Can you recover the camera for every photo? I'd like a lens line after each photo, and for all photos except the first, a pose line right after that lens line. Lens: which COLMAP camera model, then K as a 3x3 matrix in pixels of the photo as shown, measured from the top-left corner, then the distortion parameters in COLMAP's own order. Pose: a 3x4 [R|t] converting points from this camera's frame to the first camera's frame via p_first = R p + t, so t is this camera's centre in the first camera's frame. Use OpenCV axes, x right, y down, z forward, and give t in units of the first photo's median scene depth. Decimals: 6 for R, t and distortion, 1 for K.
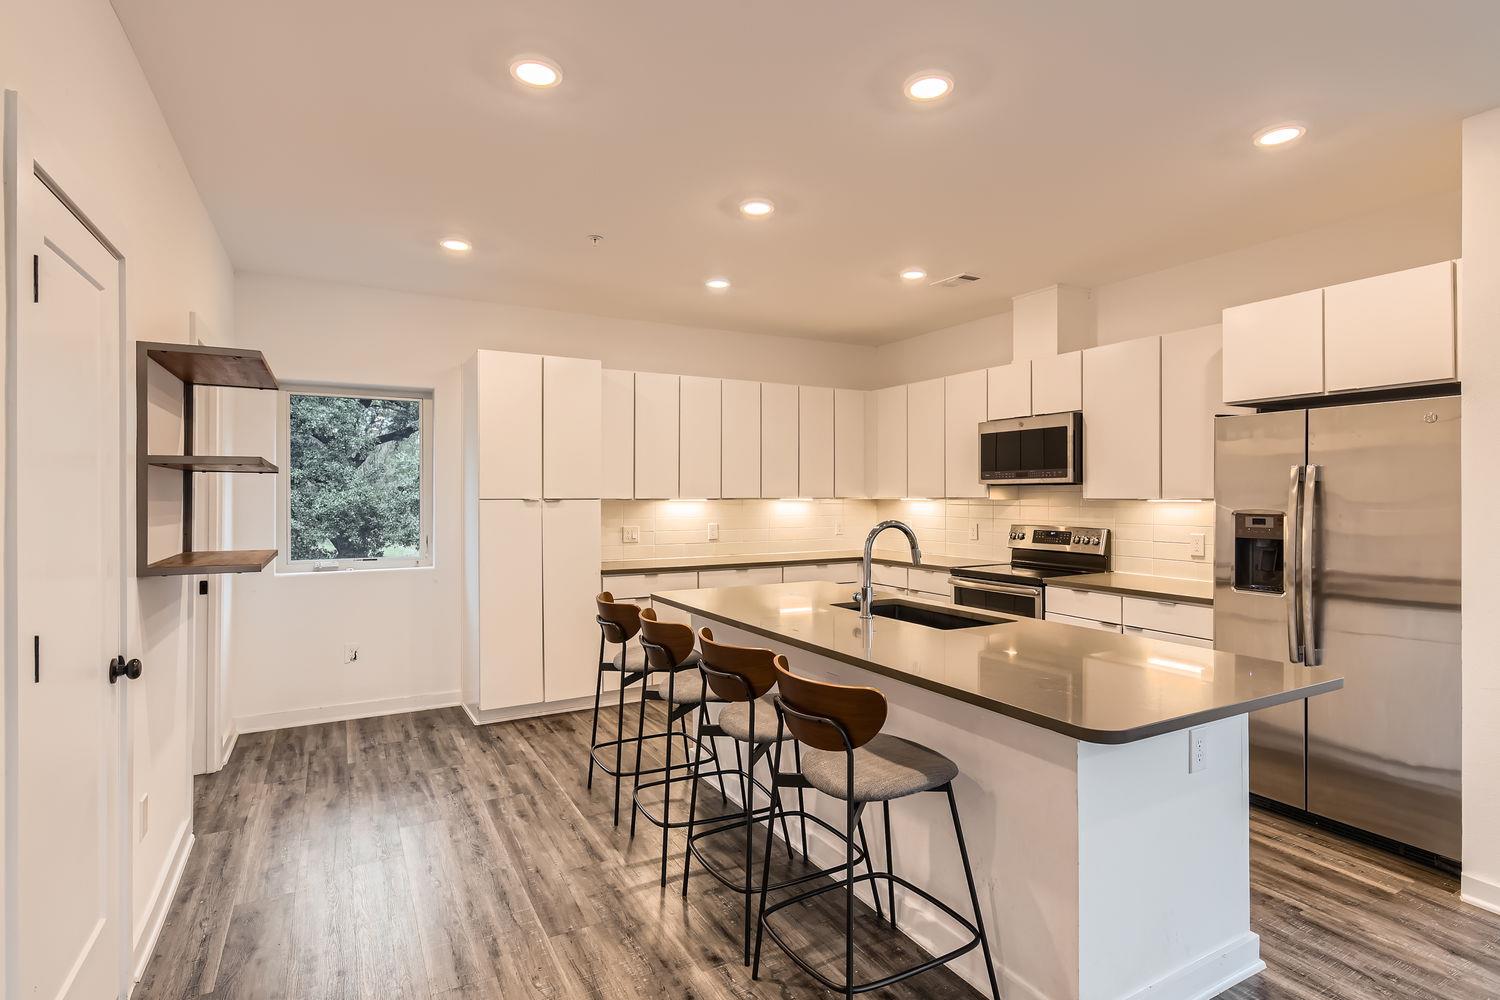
lens RADIAL K [[746.1, 0, 750.0], [0, 746.1, 500.0], [0, 0, 1]] dist [-0.021533, 0.022690]
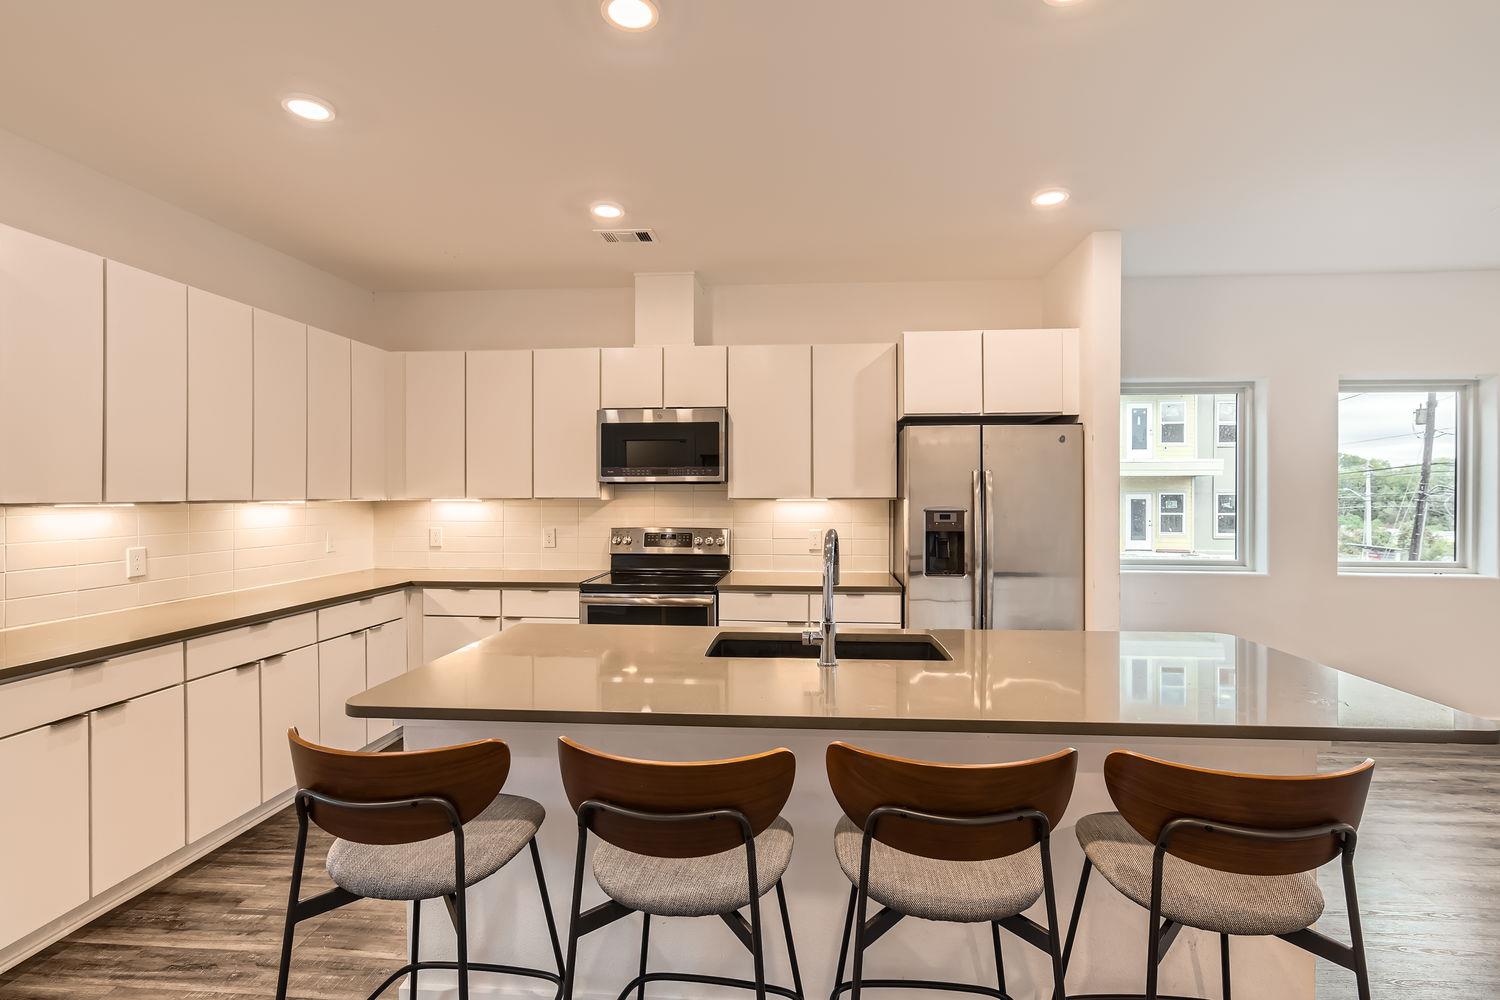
lens RADIAL K [[708.6, 0, 750.0], [0, 708.6, 500.0], [0, 0, 1]] dist [-0.002692, 0.000023]
pose [[0.549421, -0.005736, 0.835526, -0.329175], [0.005256, 0.999980, 0.003408, -0.002721], [-0.835529, 0.002519, 0.549440, 0.490333]]
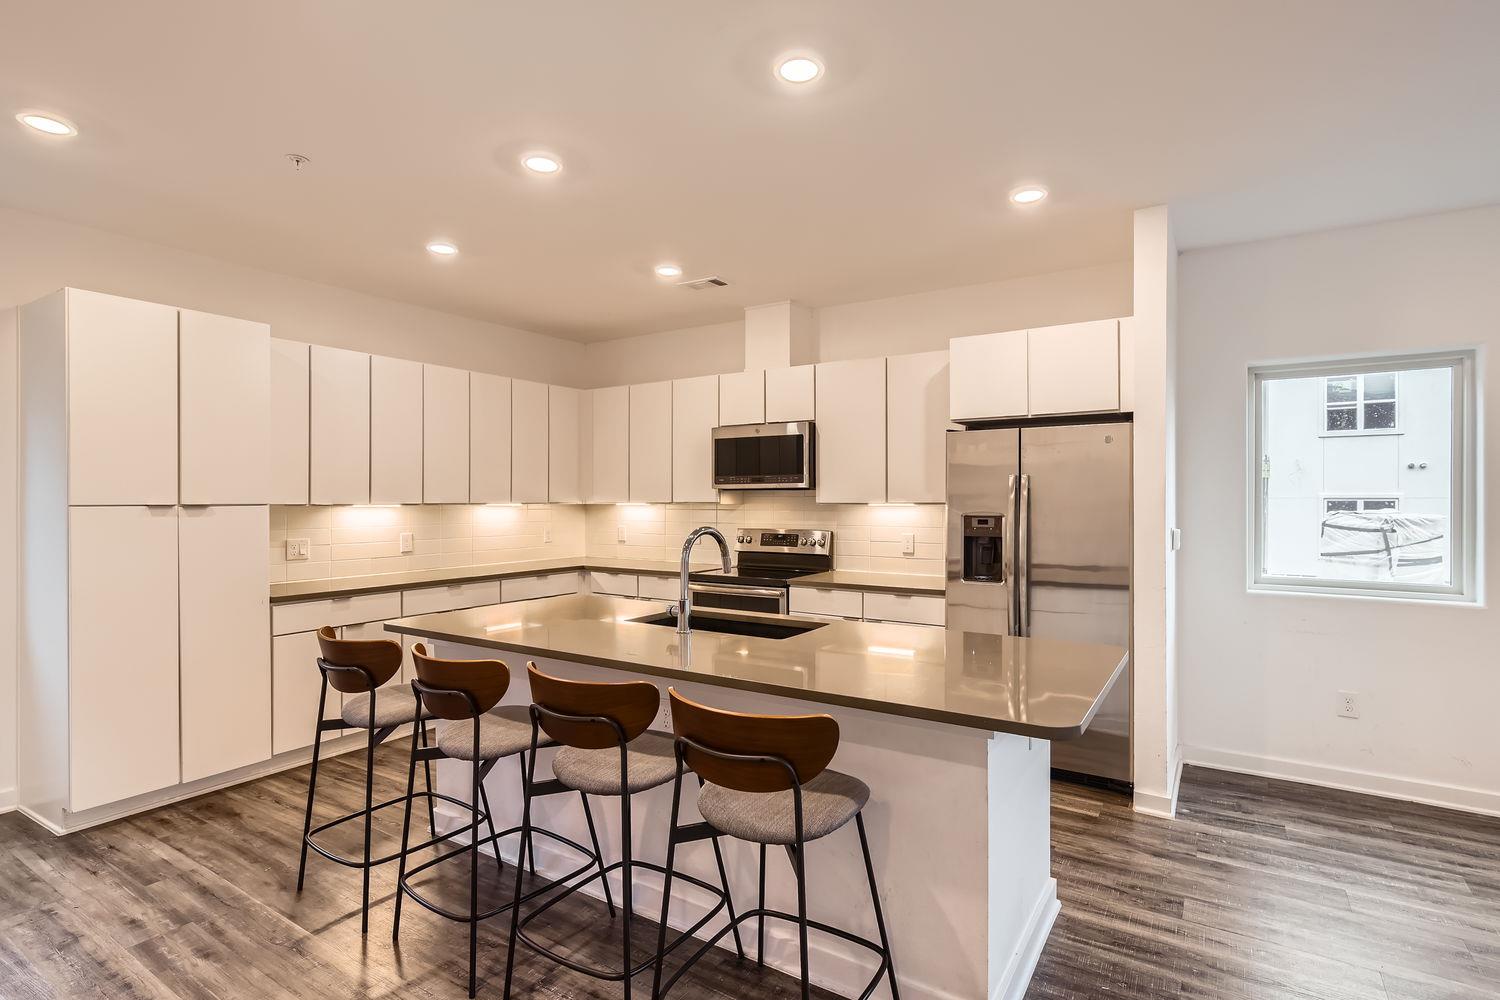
lens RADIAL K [[742.0, 0, 750.0], [0, 742.0, 500.0], [0, 0, 1]] dist [-0.001809, 0.000415]
pose [[0.880416, -0.000273, 0.474203, -0.149396], [0.002848, 0.999985, -0.004713, -0.001196], [-0.474194, 0.005500, 0.880403, 0.108696]]
